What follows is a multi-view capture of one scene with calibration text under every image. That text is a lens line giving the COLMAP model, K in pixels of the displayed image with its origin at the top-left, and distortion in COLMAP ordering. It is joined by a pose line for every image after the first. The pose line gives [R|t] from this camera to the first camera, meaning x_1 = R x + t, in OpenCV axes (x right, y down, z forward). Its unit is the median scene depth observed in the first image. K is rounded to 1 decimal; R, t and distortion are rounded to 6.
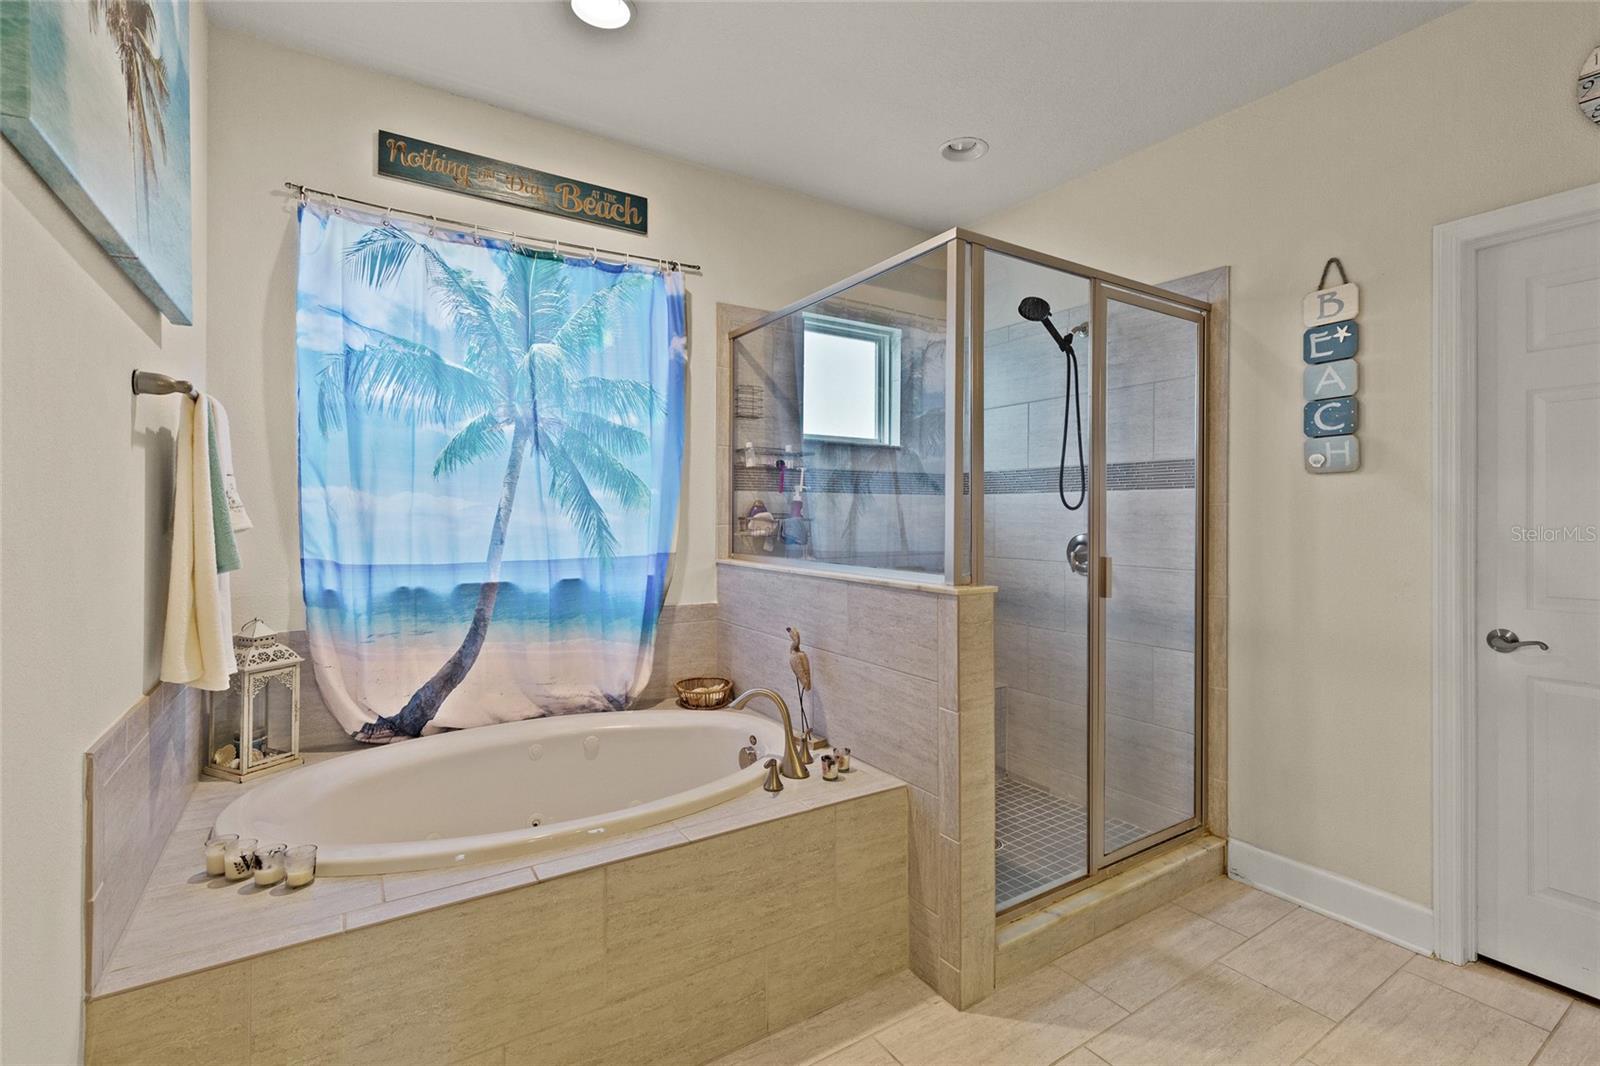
lens RADIAL K [[723.1, 0, 796.8], [0, 723.1, 534.4], [0, 0, 1]] dist [0.005536, -0.002108]
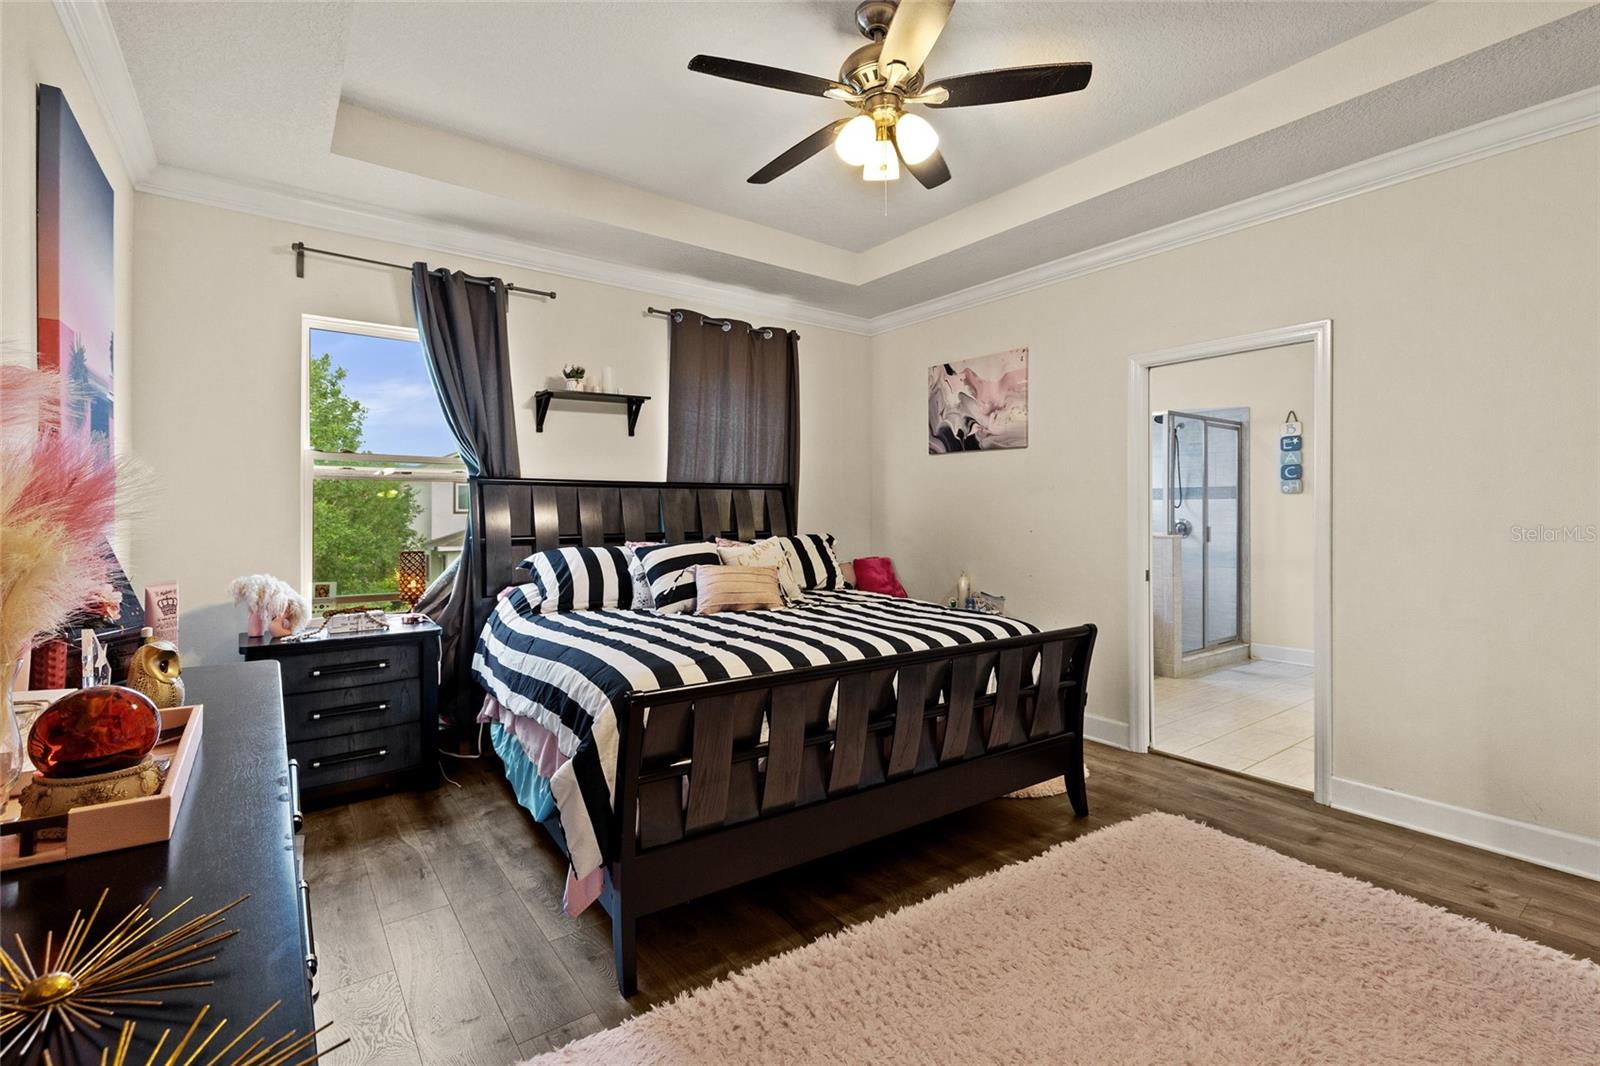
lens RADIAL K [[723.1, 0, 793.6], [0, 723.1, 517.2], [0, 0, 1]] dist [0.005536, -0.002108]
pose [[0.998682, 0.001987, 0.051290, -1.089956], [-0.001561, 0.999964, -0.008352, 0.020163], [-0.051305, 0.008261, 0.998649, -1.388789]]
